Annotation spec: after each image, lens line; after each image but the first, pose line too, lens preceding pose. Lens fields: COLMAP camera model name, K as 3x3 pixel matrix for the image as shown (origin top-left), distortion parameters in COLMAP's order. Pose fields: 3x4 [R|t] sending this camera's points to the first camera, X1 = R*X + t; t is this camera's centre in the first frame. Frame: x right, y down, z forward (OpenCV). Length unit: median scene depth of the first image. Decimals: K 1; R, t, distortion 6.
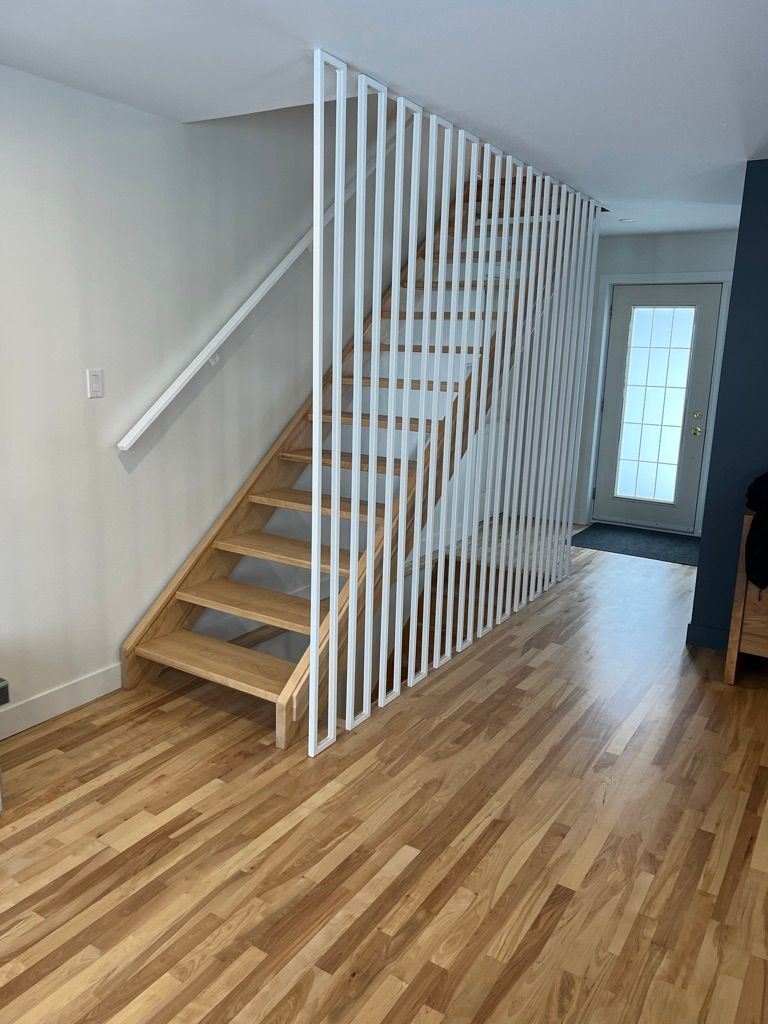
lens RADIAL K [[777.8, 0, 377.4], [0, 777.8, 517.8], [0, 0, 1]] dist [-0.010002, -0.004897]
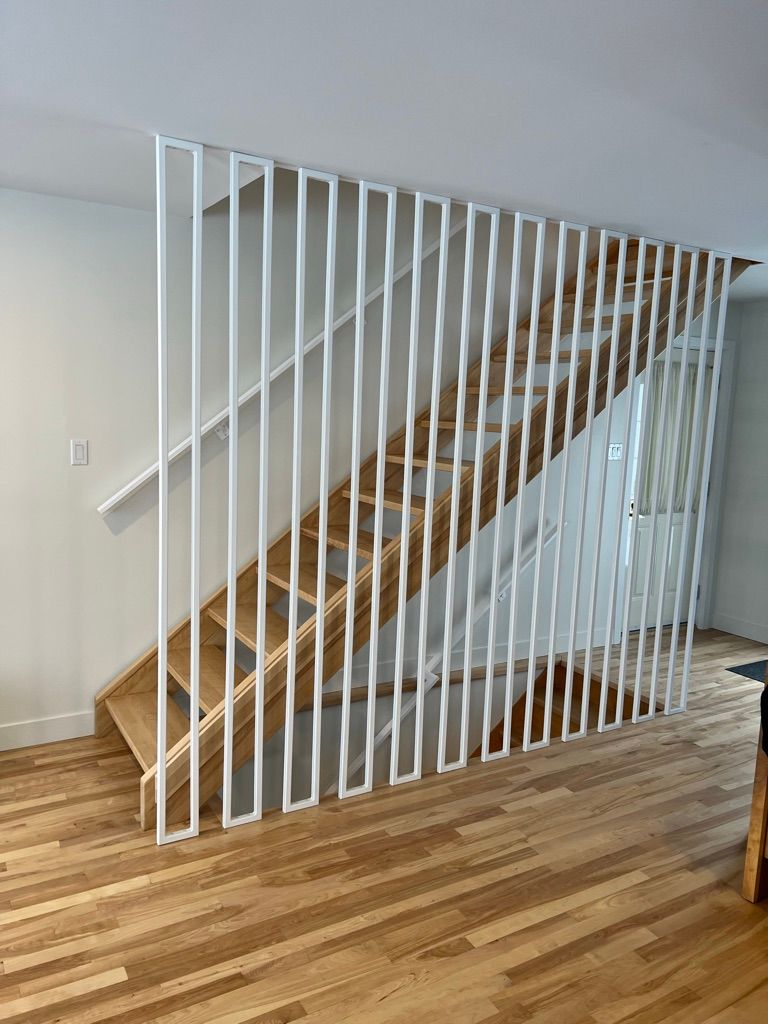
lens RADIAL K [[777.8, 0, 382.9], [0, 777.8, 502.5], [0, 0, 1]] dist [-0.010002, -0.004897]
pose [[0.894822, 0.067557, -0.441282, 0.529128], [-0.117335, 0.989321, -0.086471, -0.056584], [0.430728, 0.129154, 0.893192, 0.202375]]
